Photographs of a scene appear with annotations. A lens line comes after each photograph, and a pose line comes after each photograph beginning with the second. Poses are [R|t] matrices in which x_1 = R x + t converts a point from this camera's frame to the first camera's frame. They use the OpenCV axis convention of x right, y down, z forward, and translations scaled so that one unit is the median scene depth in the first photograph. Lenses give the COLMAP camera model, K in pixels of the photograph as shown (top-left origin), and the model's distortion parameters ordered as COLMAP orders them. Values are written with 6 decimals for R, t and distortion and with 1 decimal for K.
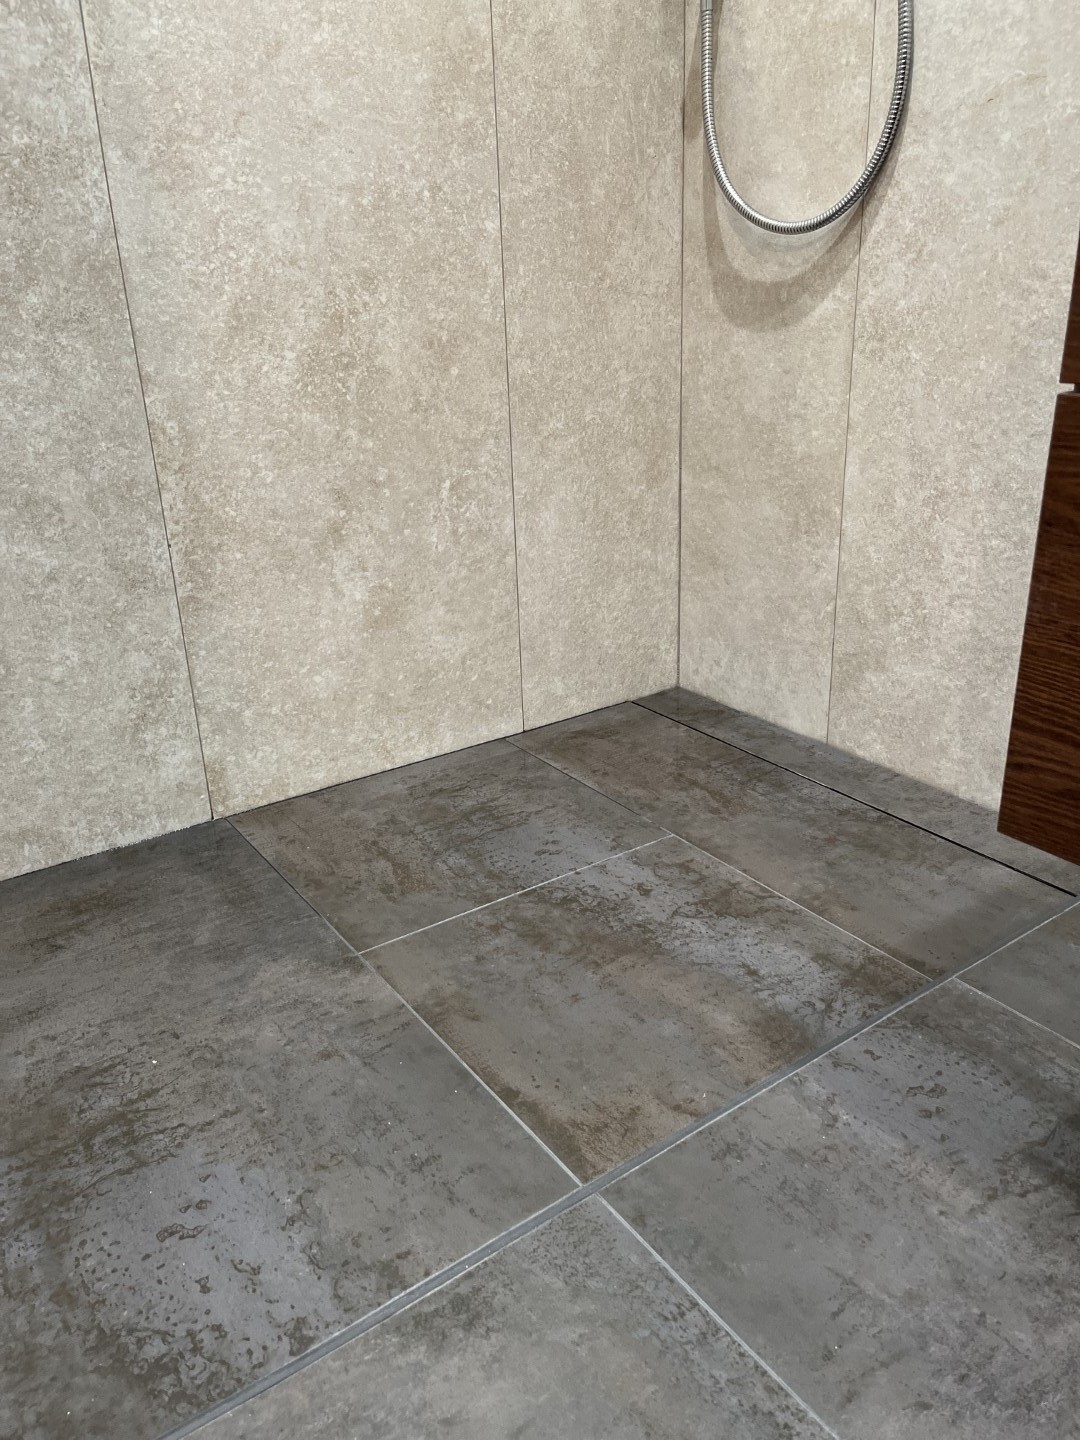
lens RADIAL K [[1093.9, 0, 548.1], [0, 1093.9, 707.0], [0, 0, 1]] dist [0.065080, -0.089318]
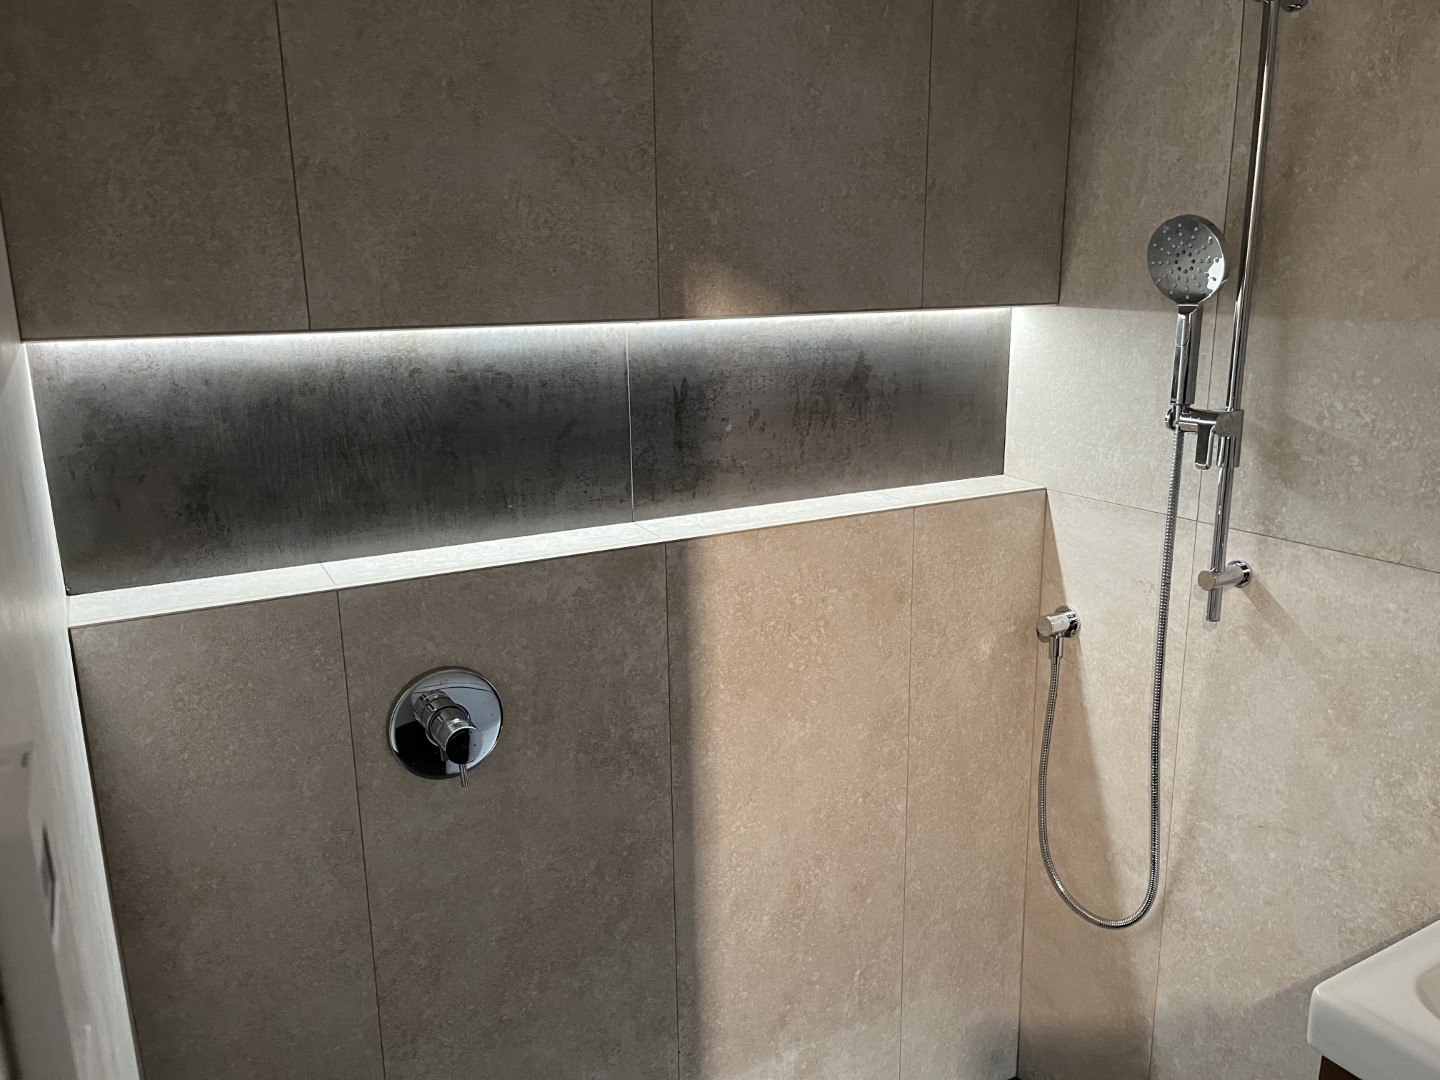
lens RADIAL K [[1093.9, 0, 708.5], [0, 1093.9, 544.3], [0, 0, 1]] dist [0.065080, -0.089318]
pose [[0.993491, 0.042938, -0.105509, -0.168781], [-0.056731, 0.989702, -0.131423, -0.589232], [0.098780, 0.136553, 0.985696, -0.505949]]
